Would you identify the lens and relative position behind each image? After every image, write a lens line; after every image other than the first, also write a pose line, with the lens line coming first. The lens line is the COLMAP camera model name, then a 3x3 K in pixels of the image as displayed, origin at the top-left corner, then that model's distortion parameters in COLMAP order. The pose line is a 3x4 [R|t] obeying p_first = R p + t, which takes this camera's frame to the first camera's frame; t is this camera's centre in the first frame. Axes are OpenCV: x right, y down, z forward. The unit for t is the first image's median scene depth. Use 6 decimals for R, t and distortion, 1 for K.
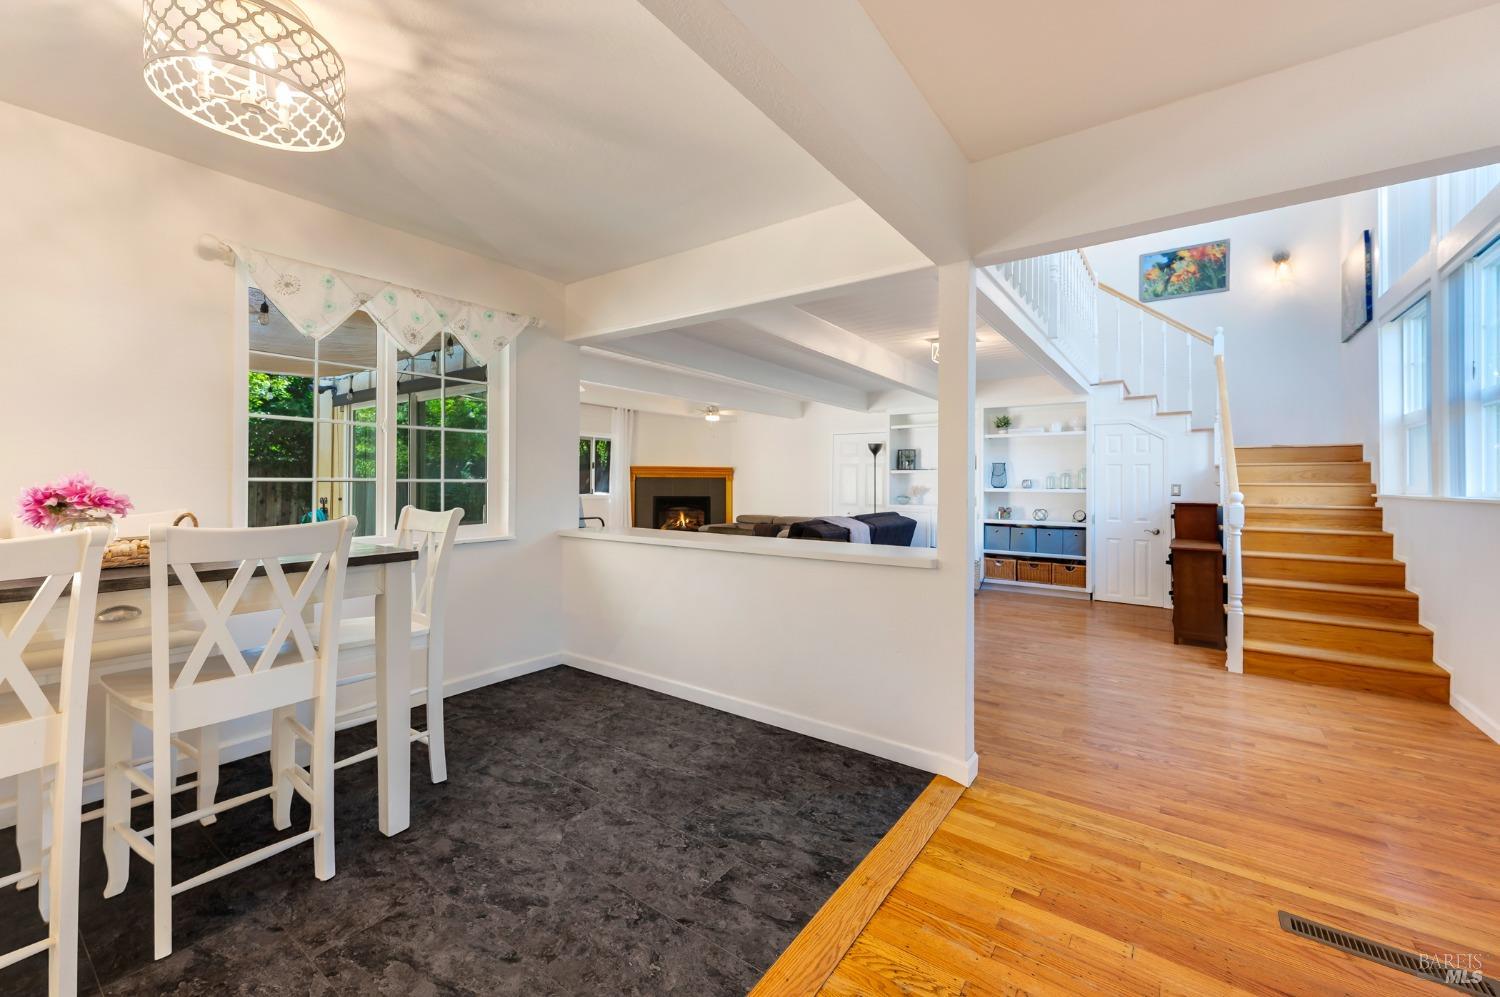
lens RADIAL K [[598.7, 0, 750.2], [0, 598.7, 480.1], [0, 0, 1]] dist [0.000571, 0.000335]
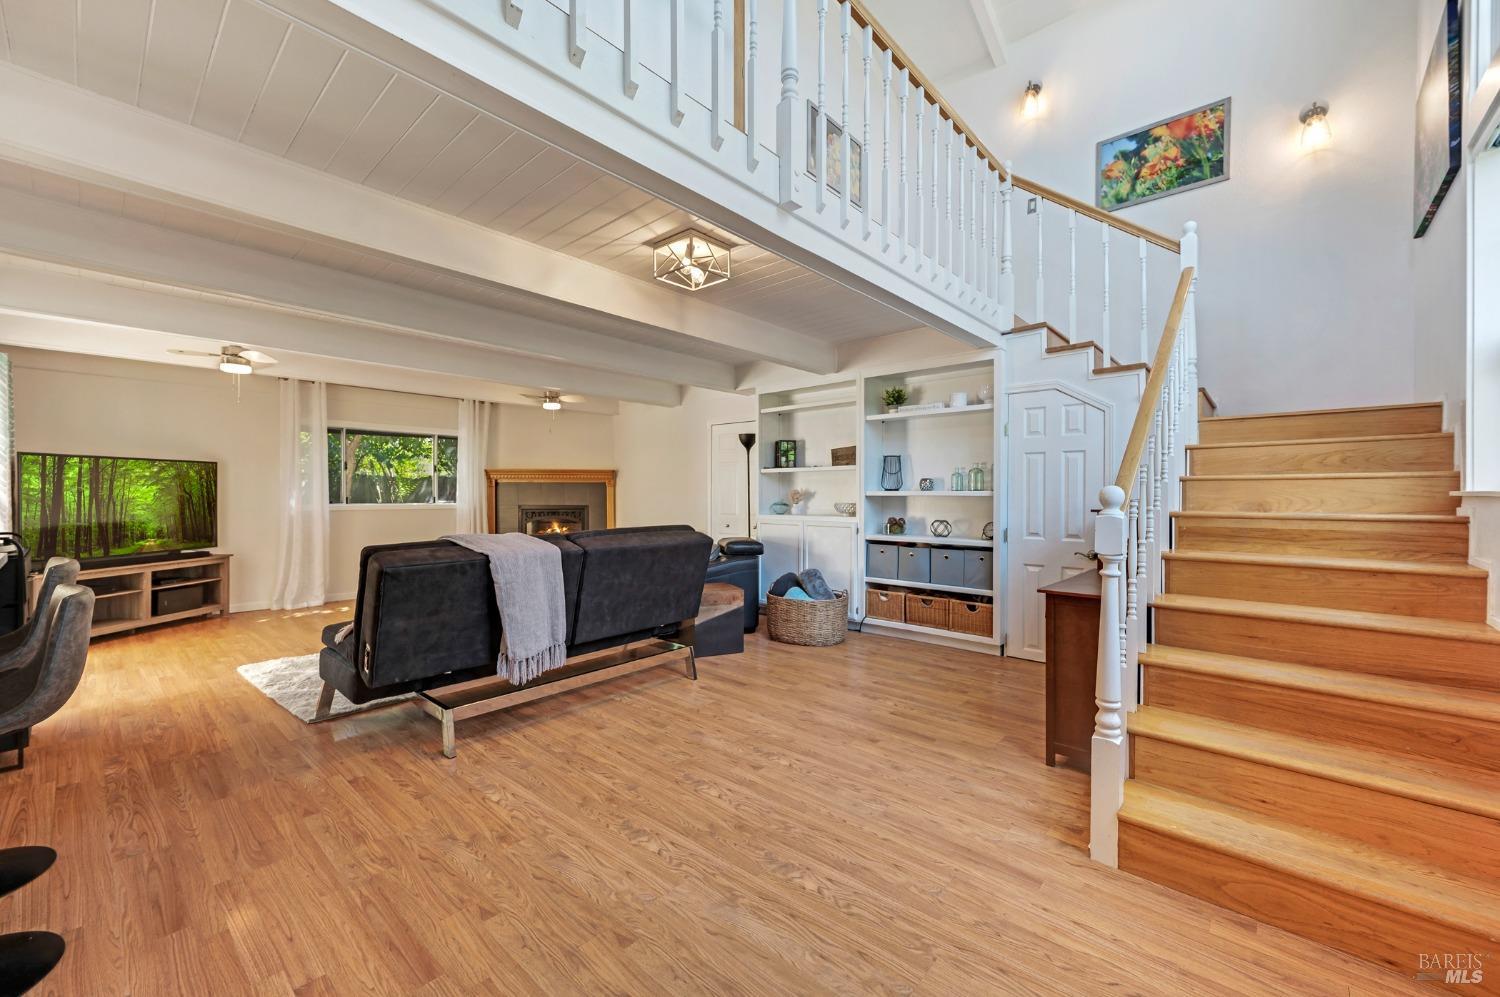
lens RADIAL K [[593.3, 0, 750.0], [0, 593.3, 498.5], [0, 0, 1]] dist [0.000795, 0.000086]
pose [[0.994082, -0.004858, -0.108525, 0.531686], [0.006174, 0.999911, 0.011795, 0.021548], [0.108458, -0.012395, 0.994024, 0.460072]]
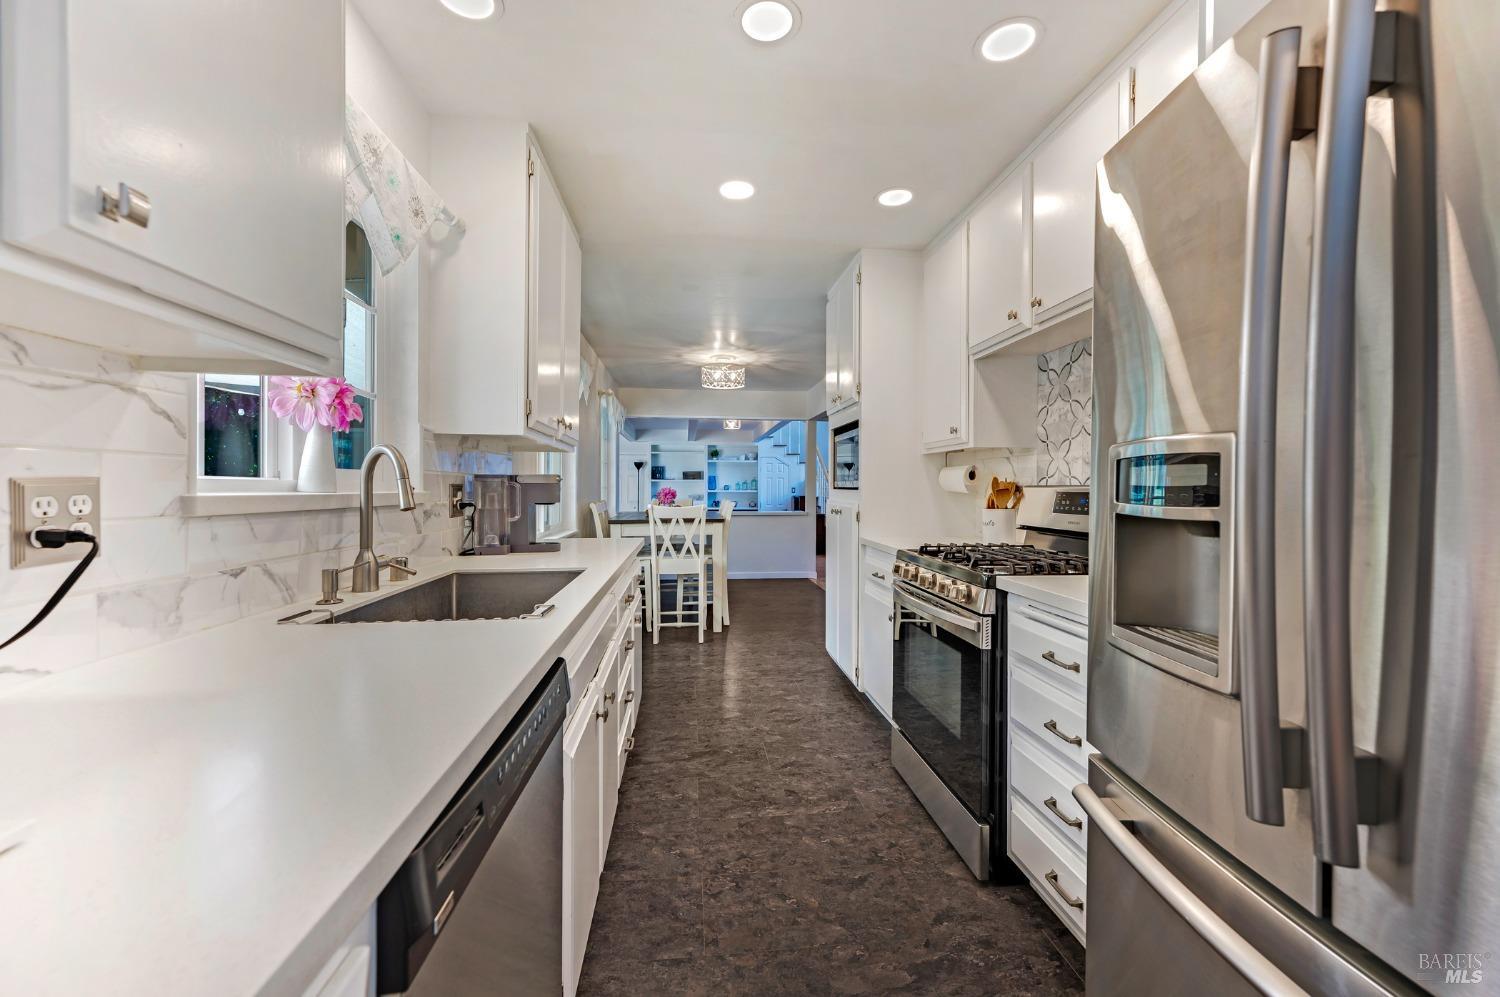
lens RADIAL K [[593.3, 0, 750.0], [0, 593.3, 498.5], [0, 0, 1]] dist [0.000795, 0.000086]
pose [[0.745626, -0.015038, 0.666195, -1.103958], [-0.003744, 0.999635, 0.026754, -0.015896], [-0.666354, -0.022443, 0.745298, -0.630248]]
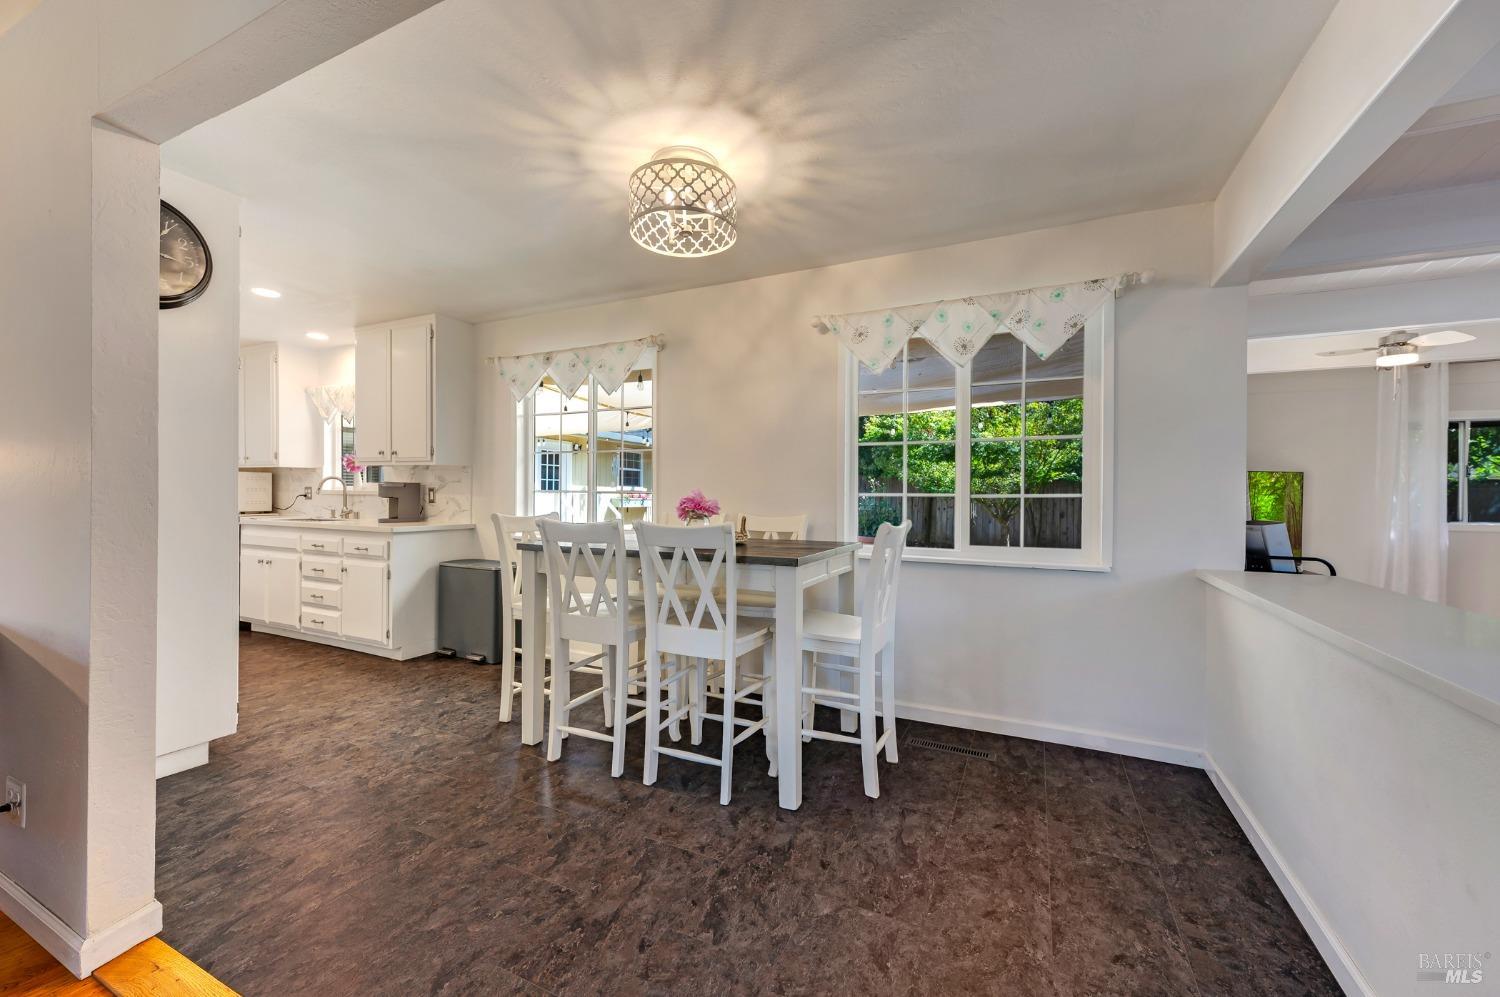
lens RADIAL K [[587.7, 0, 749.4], [0, 587.7, 501.0], [0, 0, 1]] dist [0.009544, 0.000026]
pose [[0.174155, 0.006019, -0.984700, 0.216028], [-0.003108, 0.999980, 0.005563, 0.003617], [0.984713, 0.002091, 0.174170, 0.331840]]
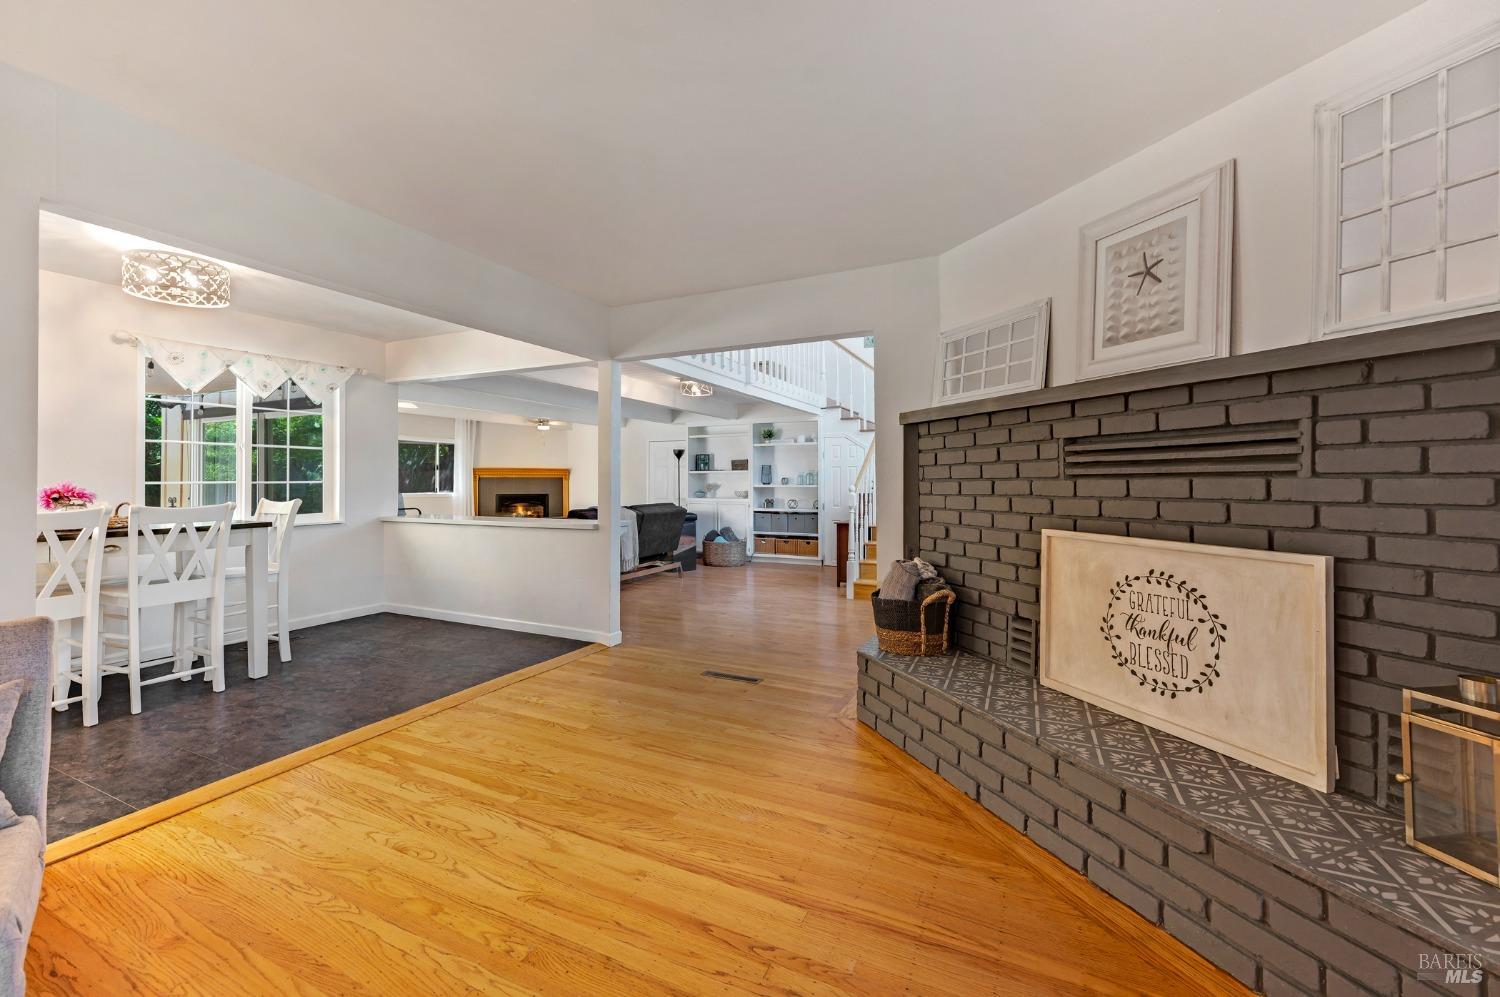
lens RADIAL K [[603.4, 0, 757.9], [0, 603.4, 477.3], [0, 0, 1]] dist [0.002267, 0.000103]
pose [[0.982750, -0.005849, 0.184846, 0.250294], [0.006001, 0.999982, -0.000262, -0.003312], [-0.184842, 0.001367, 0.982767, -0.484715]]
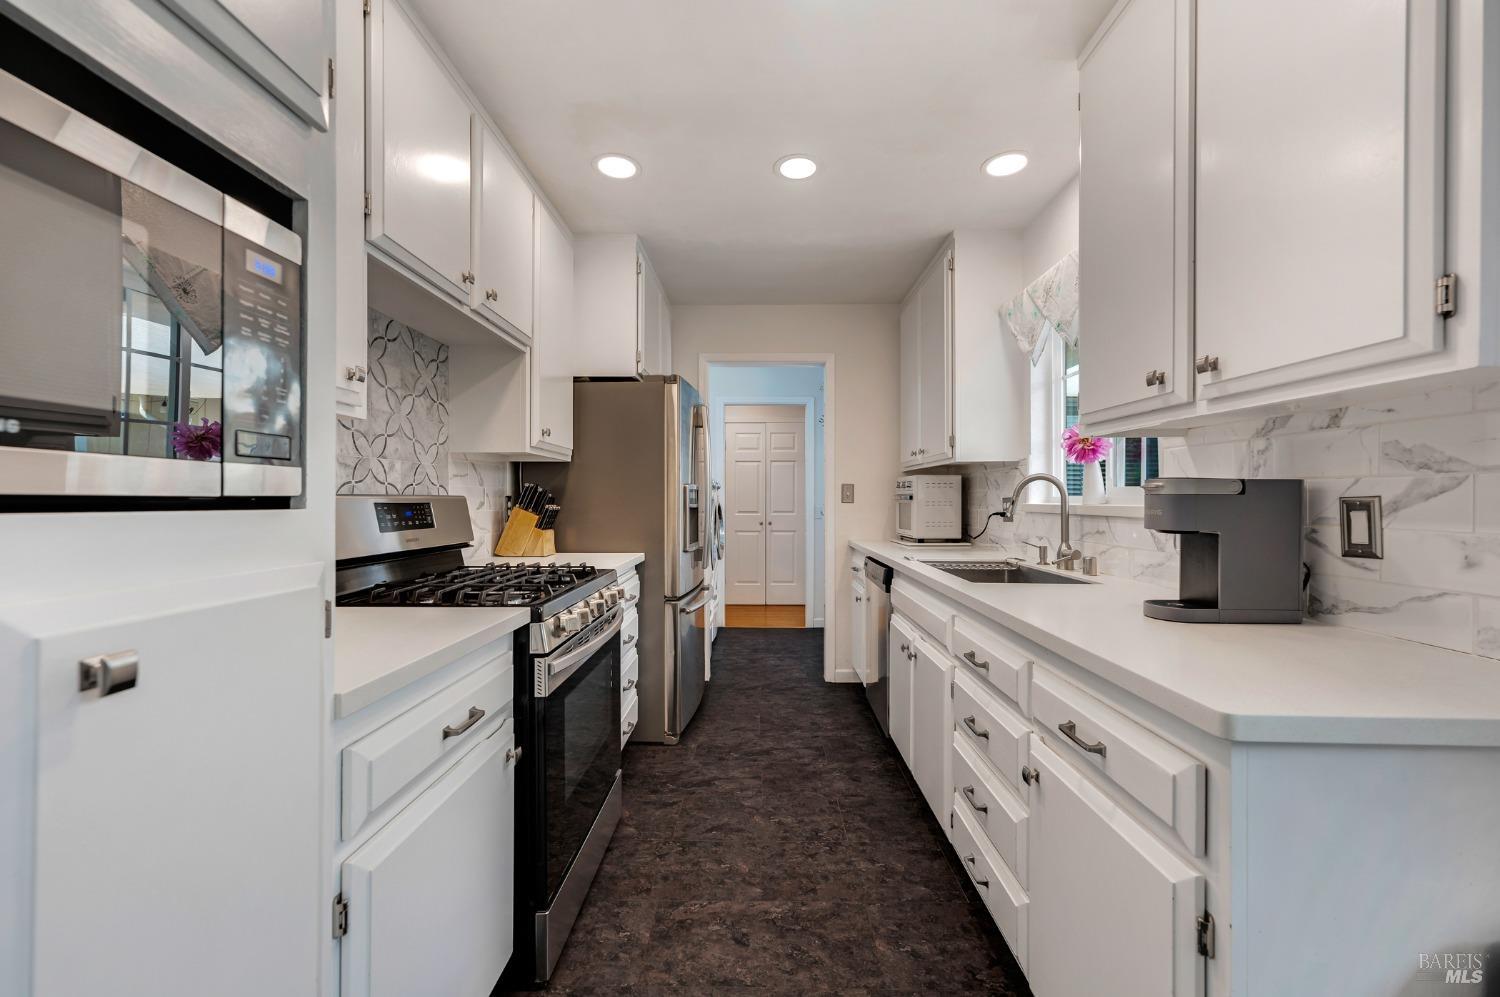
lens RADIAL K [[593.3, 0, 750.0], [0, 593.3, 498.5], [0, 0, 1]] dist [0.000795, 0.000086]
pose [[-0.820432, -0.006605, -0.571706, -0.537930], [-0.001338, 0.999953, -0.009632, -0.008825], [0.571743, -0.007137, -0.820402, 0.020578]]
